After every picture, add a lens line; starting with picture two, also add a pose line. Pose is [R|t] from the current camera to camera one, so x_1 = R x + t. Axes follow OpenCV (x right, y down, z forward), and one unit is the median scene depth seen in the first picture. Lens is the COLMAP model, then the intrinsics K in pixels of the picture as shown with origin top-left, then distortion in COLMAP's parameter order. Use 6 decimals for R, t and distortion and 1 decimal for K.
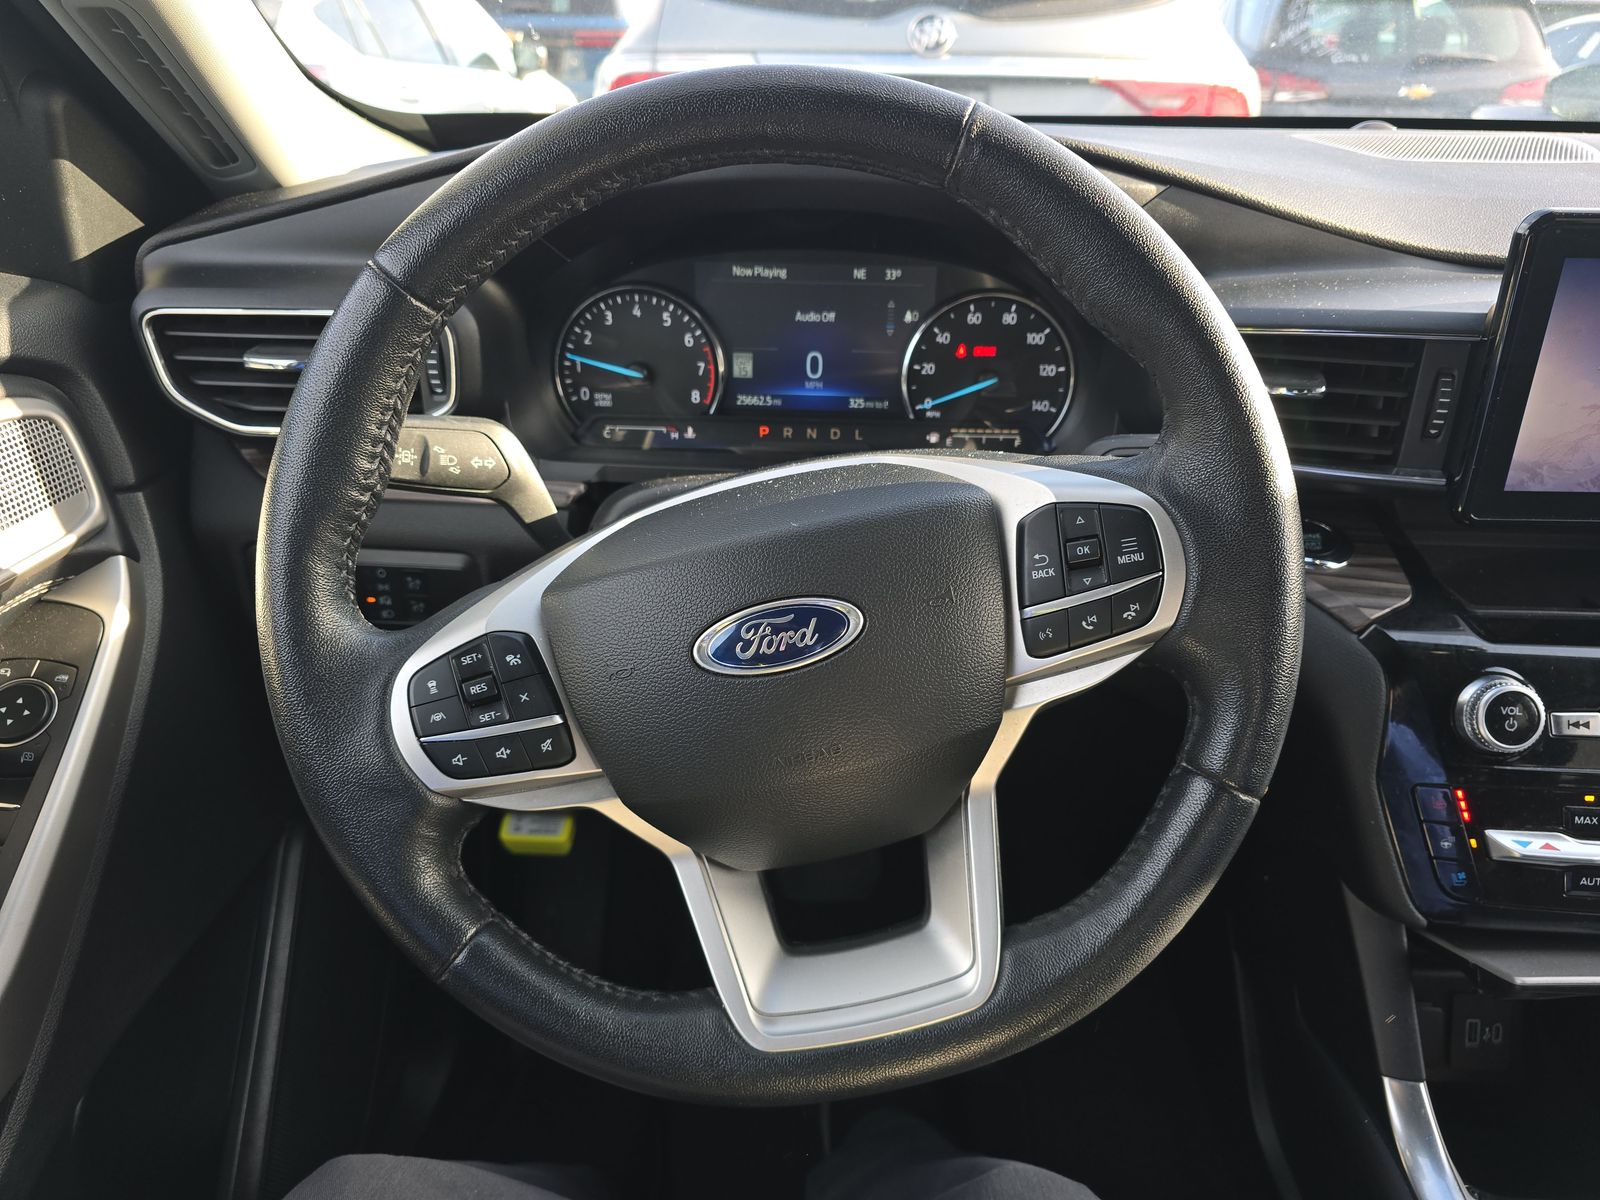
lens RADIAL K [[1083.8, 0, 806.6], [0, 1083.8, 597.4], [0, 0, 1]] dist [0.078140, -0.004630]
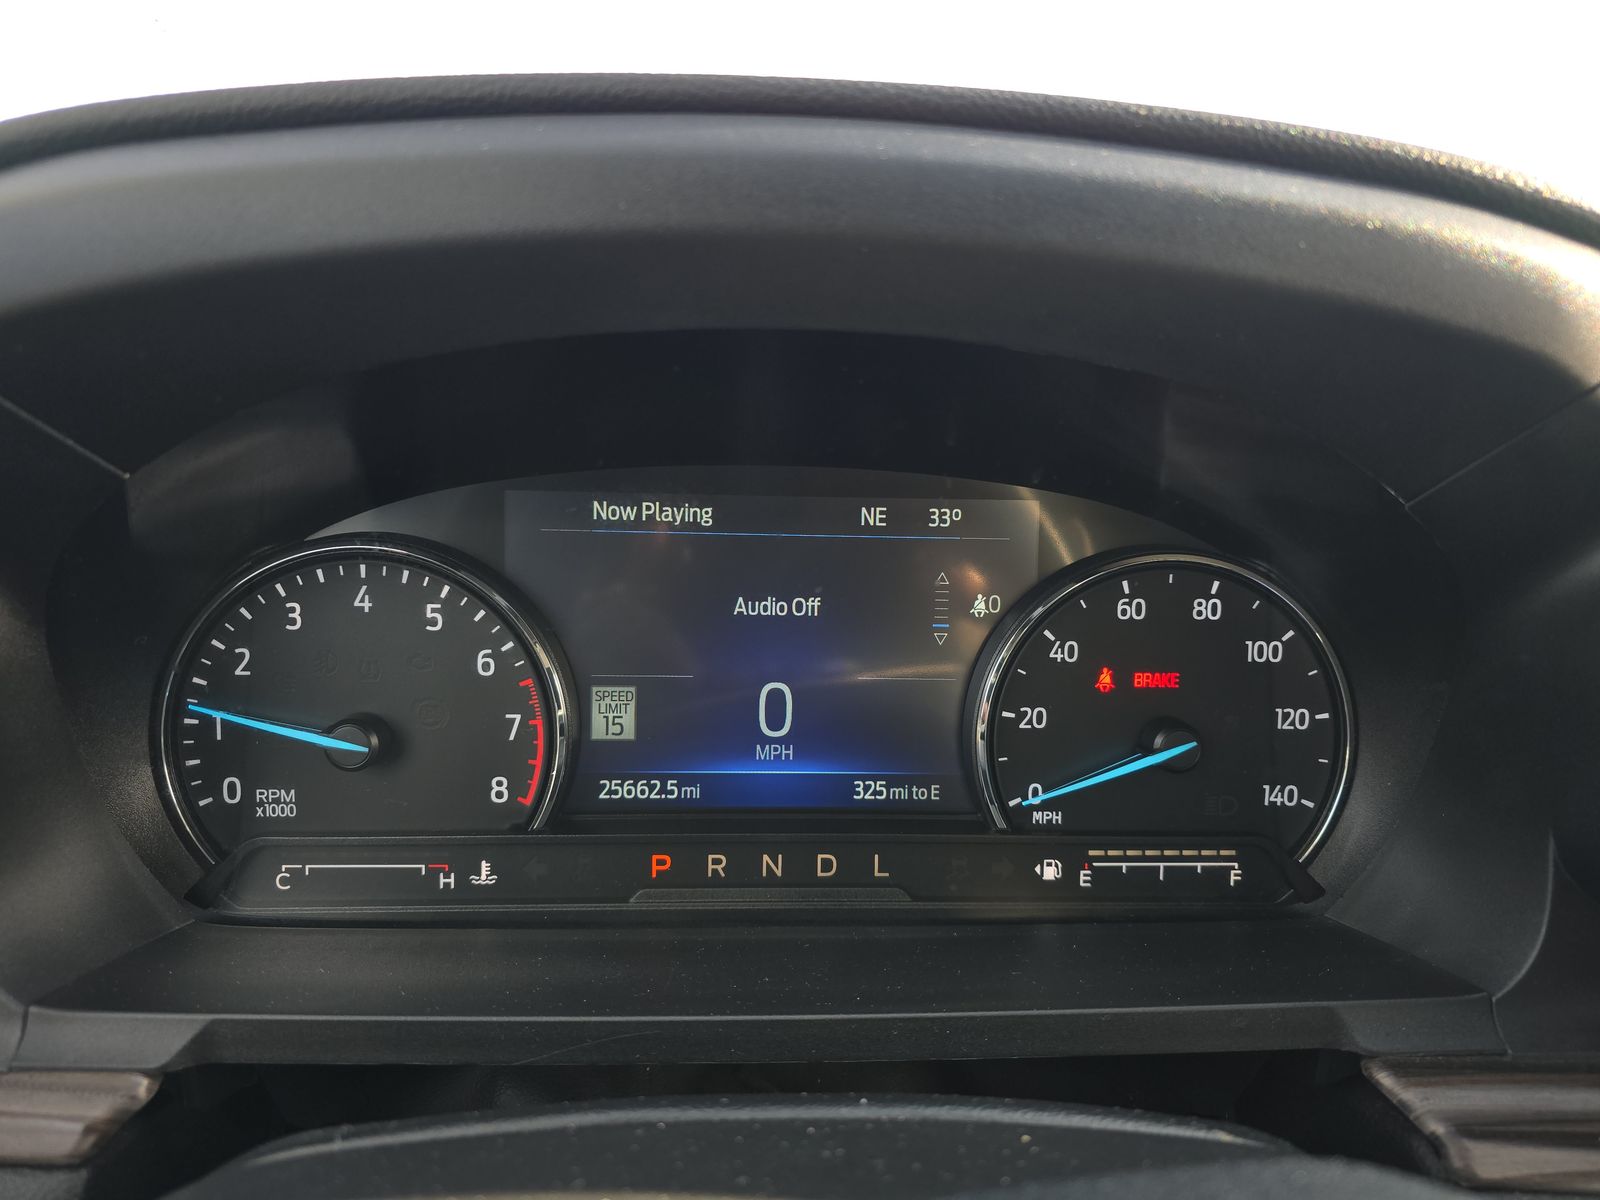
lens RADIAL K [[1083.8, 0, 792.3], [0, 1083.8, 583.8], [0, 0, 1]] dist [0.078140, -0.004630]
pose [[0.996746, -0.008331, 0.080181, -0.021493], [0.026876, 0.972083, -0.233094, -0.162084], [-0.076000, 0.234490, 0.969143, 0.562657]]
